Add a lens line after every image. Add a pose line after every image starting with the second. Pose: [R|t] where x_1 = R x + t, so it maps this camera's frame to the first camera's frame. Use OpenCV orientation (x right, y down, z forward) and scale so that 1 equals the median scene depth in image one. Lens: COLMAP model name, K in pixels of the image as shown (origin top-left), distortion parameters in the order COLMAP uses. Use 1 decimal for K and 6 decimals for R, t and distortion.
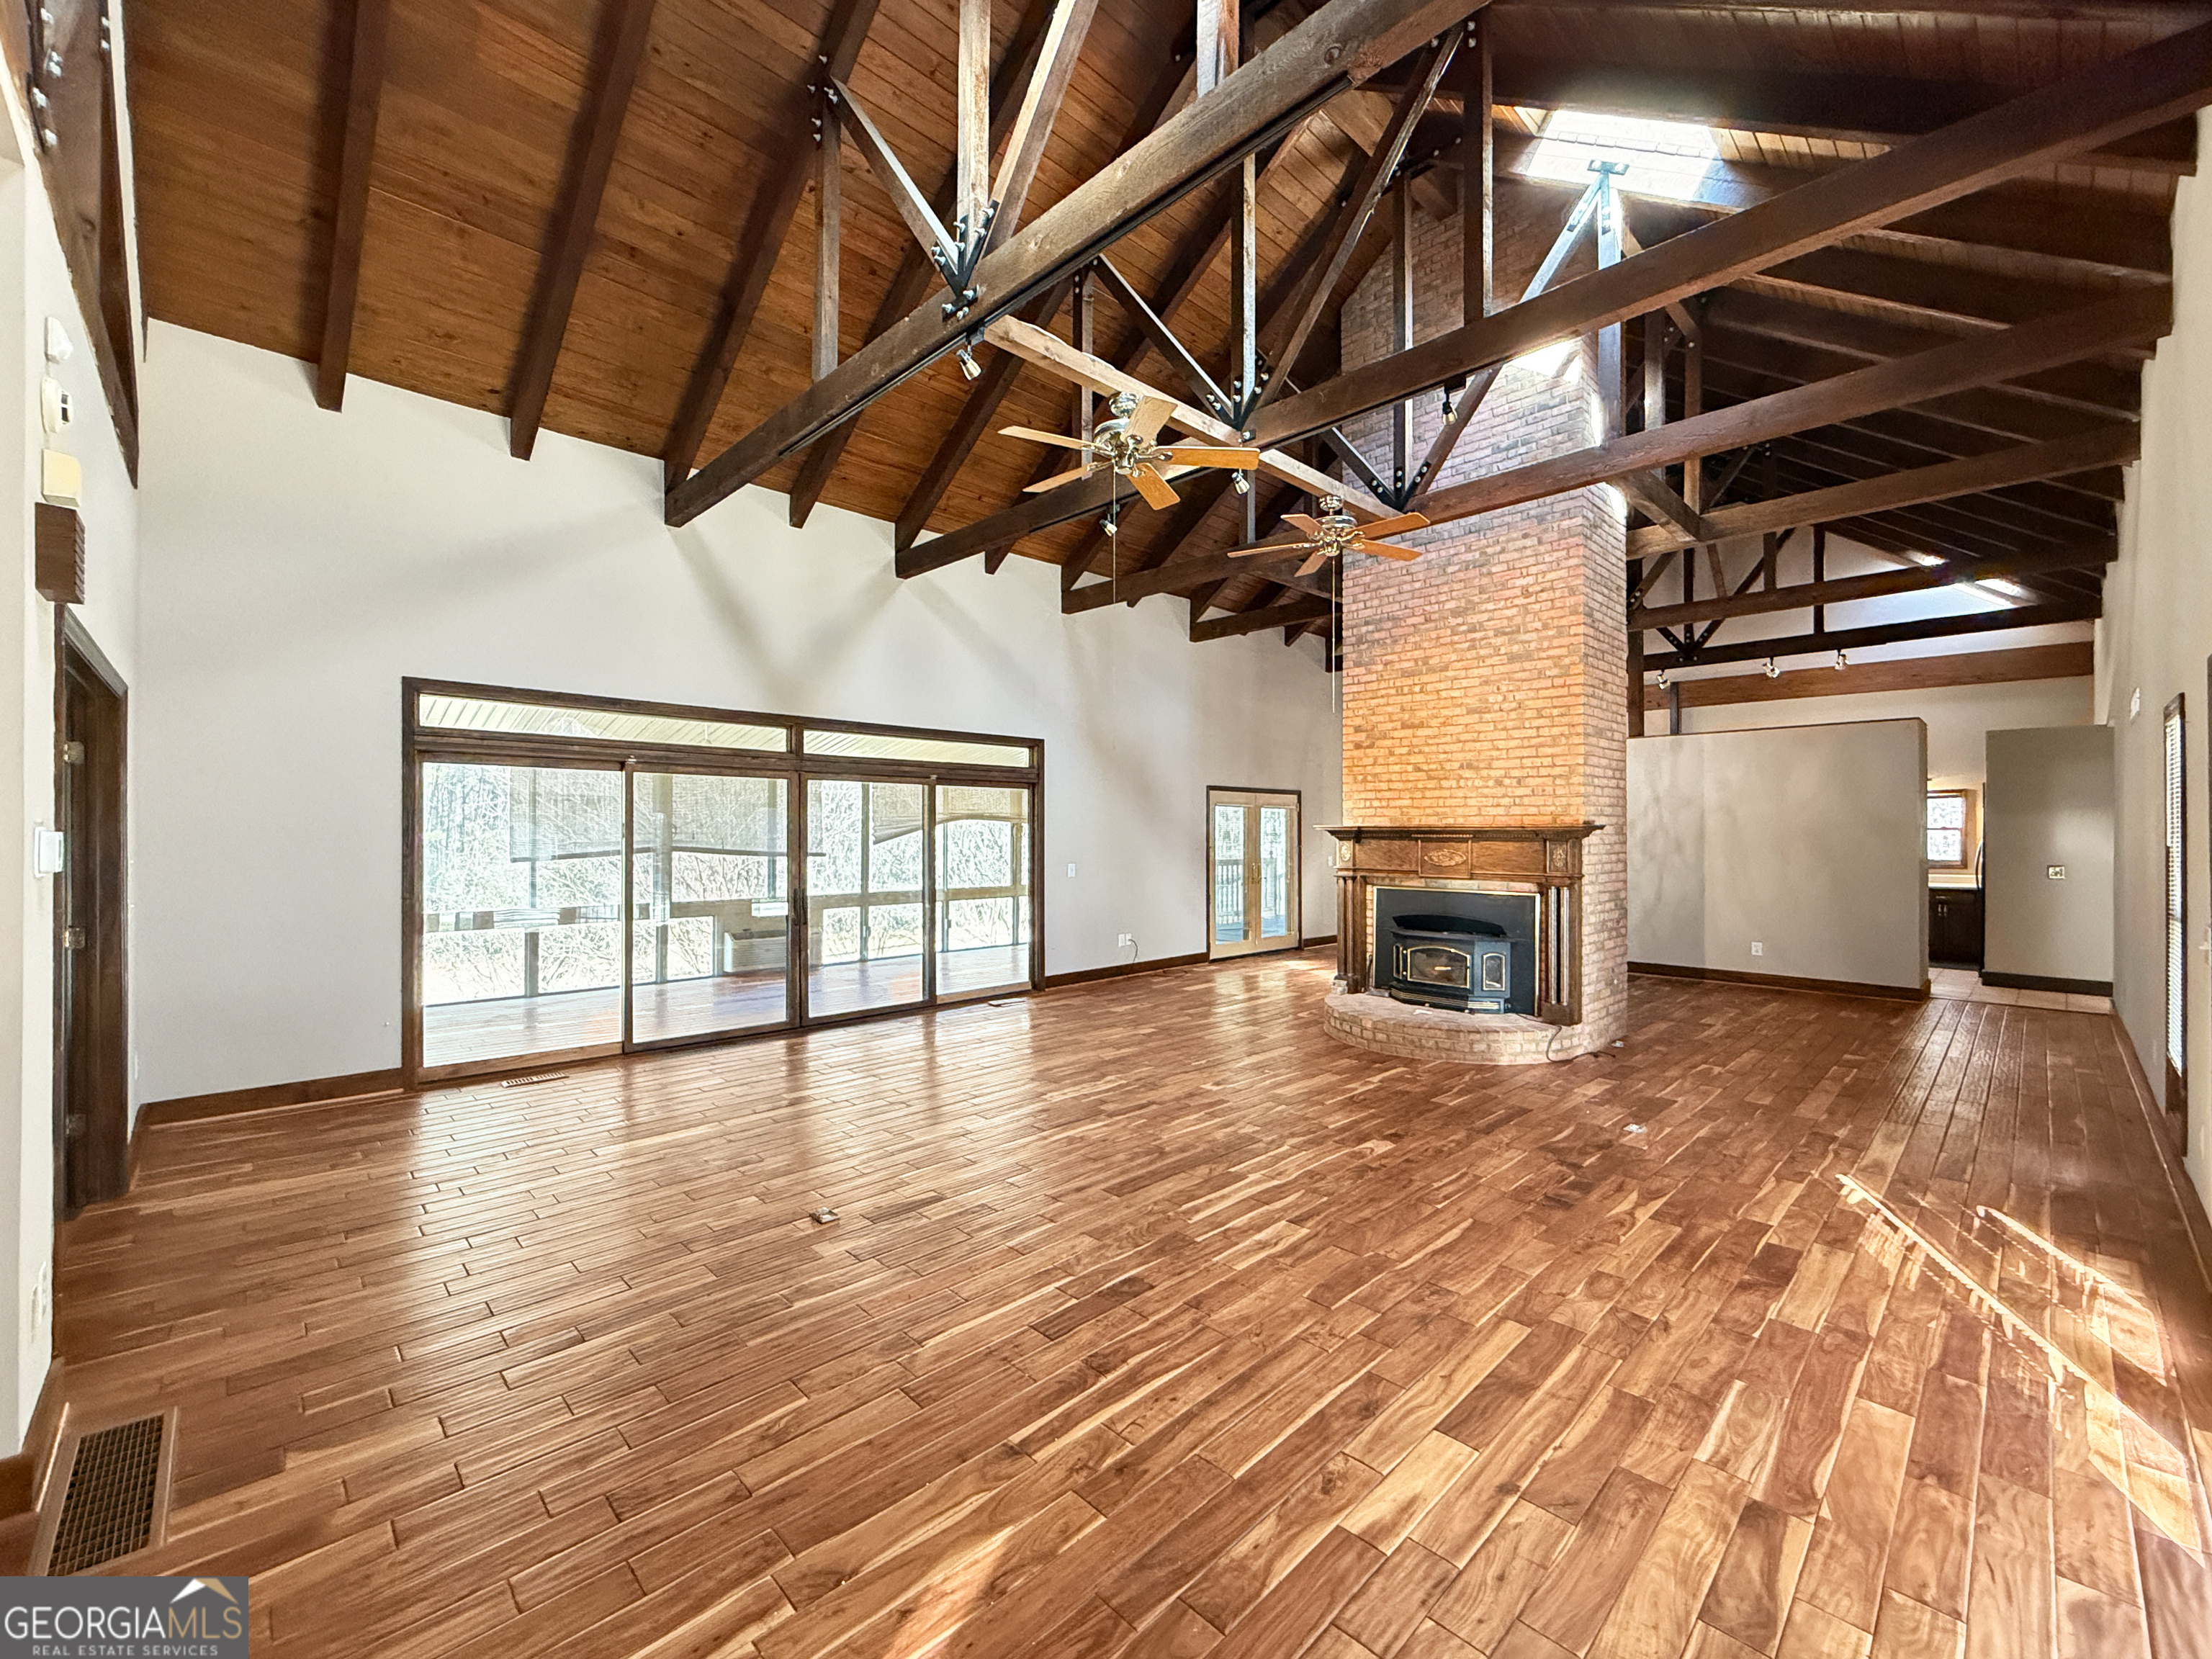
lens RADIAL K [[901.5, 0, 1106.7], [0, 901.5, 832.0], [0, 0, 1]] dist [-0.012187, -0.000024]
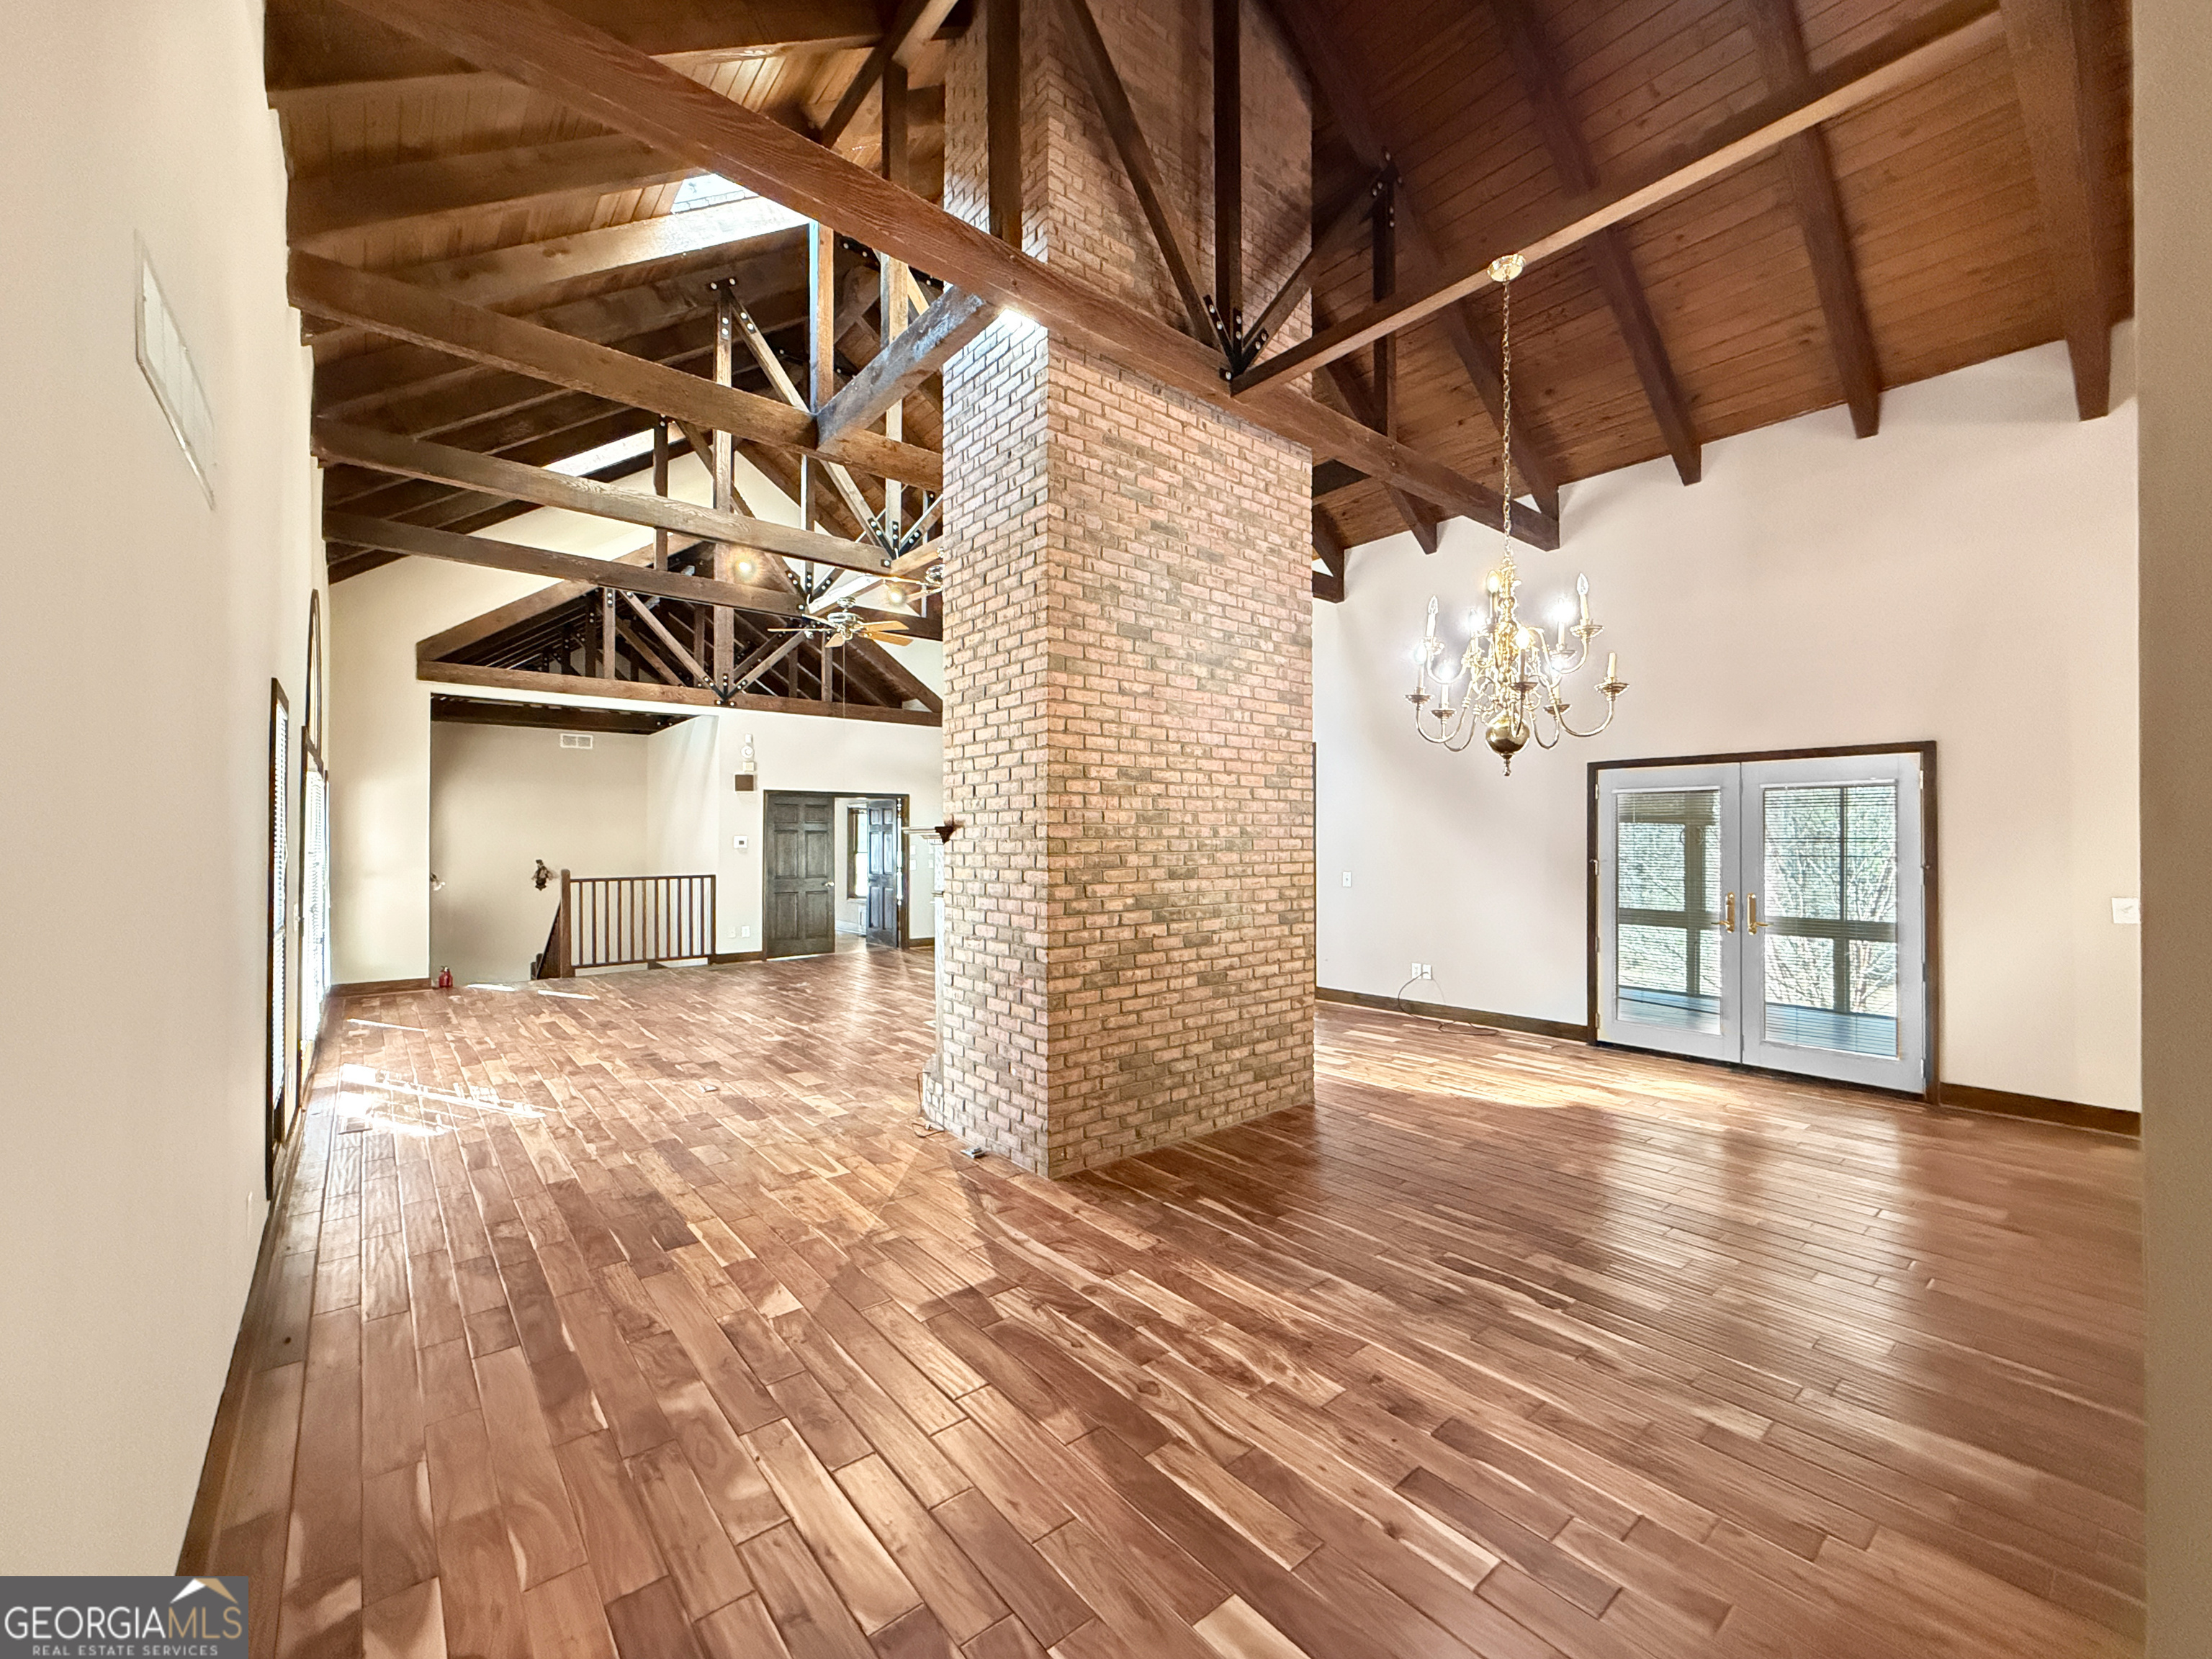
lens RADIAL K [[901.5, 0, 1108.2], [0, 901.5, 830.8], [0, 0, 1]] dist [-0.012187, -0.000024]
pose [[-0.057627, -0.009422, -0.998294, 0.672096], [0.000190, 0.999955, -0.009449, 0.001609], [0.998338, -0.000734, -0.057622, 0.616045]]
